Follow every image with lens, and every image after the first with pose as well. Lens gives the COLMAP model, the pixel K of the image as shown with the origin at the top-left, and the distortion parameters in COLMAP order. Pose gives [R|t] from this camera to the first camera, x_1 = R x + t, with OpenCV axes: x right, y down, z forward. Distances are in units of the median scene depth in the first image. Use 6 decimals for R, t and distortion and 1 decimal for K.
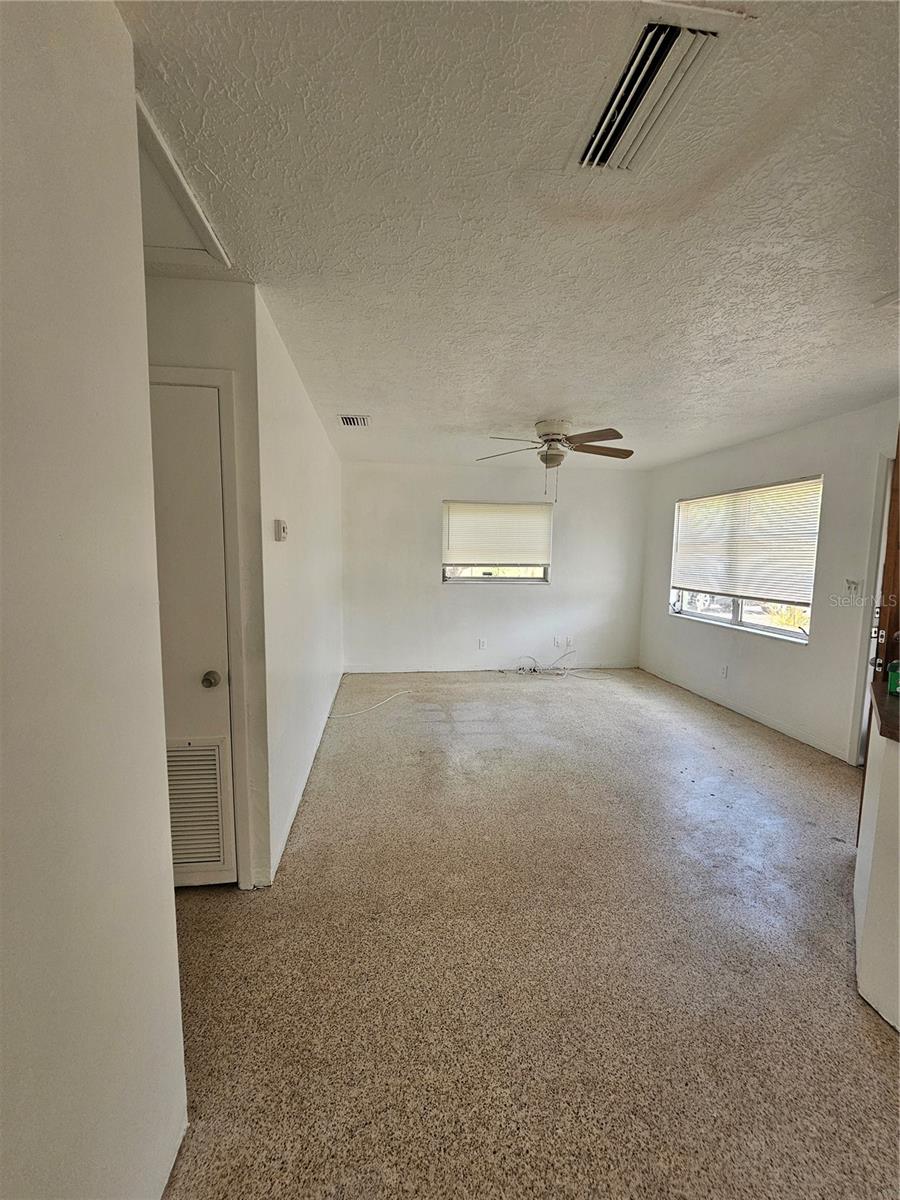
lens RADIAL K [[493.3, 0, 450.0], [0, 493.3, 600.0], [0, 0, 1]] dist [-0.000729, -0.000136]
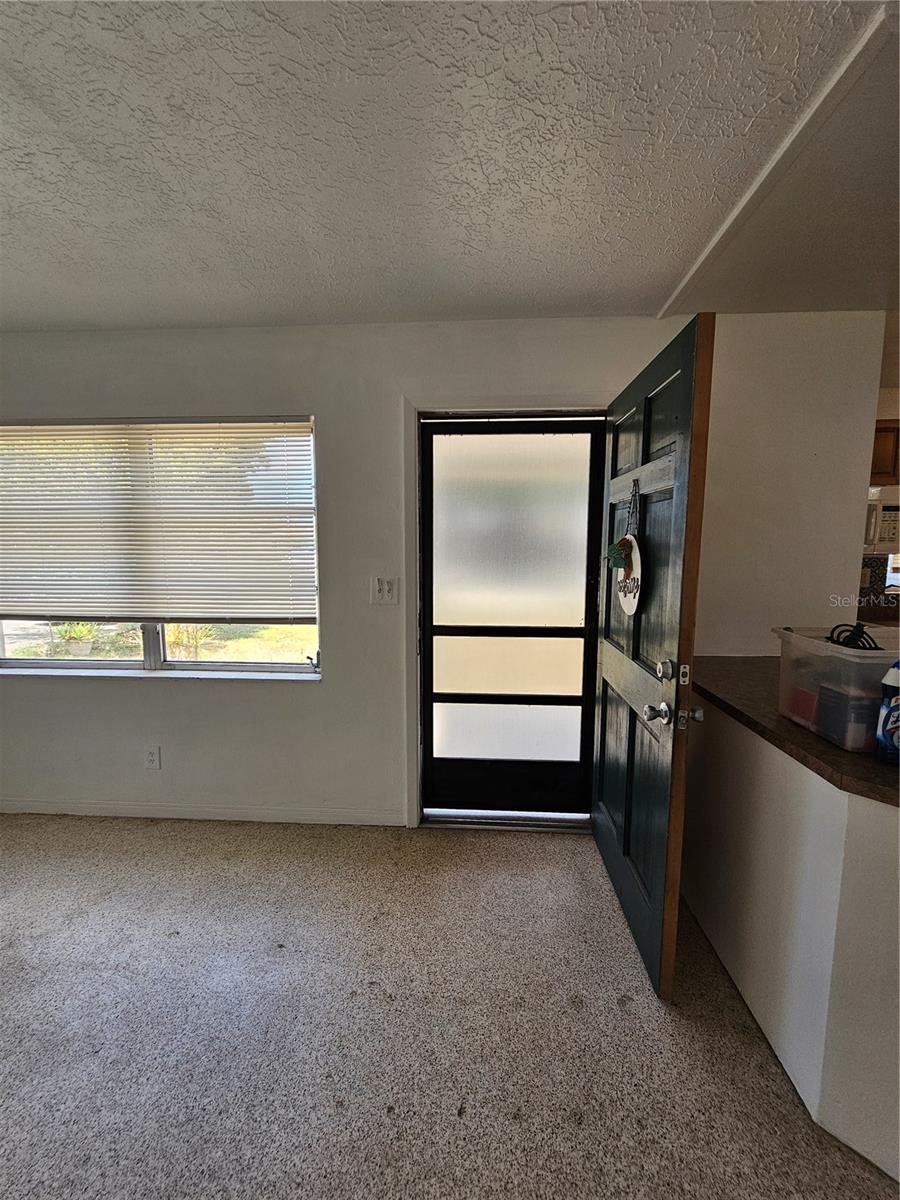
lens RADIAL K [[493.3, 0, 450.0], [0, 493.3, 600.0], [0, 0, 1]] dist [-0.000729, -0.000136]
pose [[0.188749, -0.126236, 0.973878, 0.118733], [0.097808, 0.989189, 0.109264, -0.061951], [-0.977142, 0.074630, 0.199055, 0.615011]]
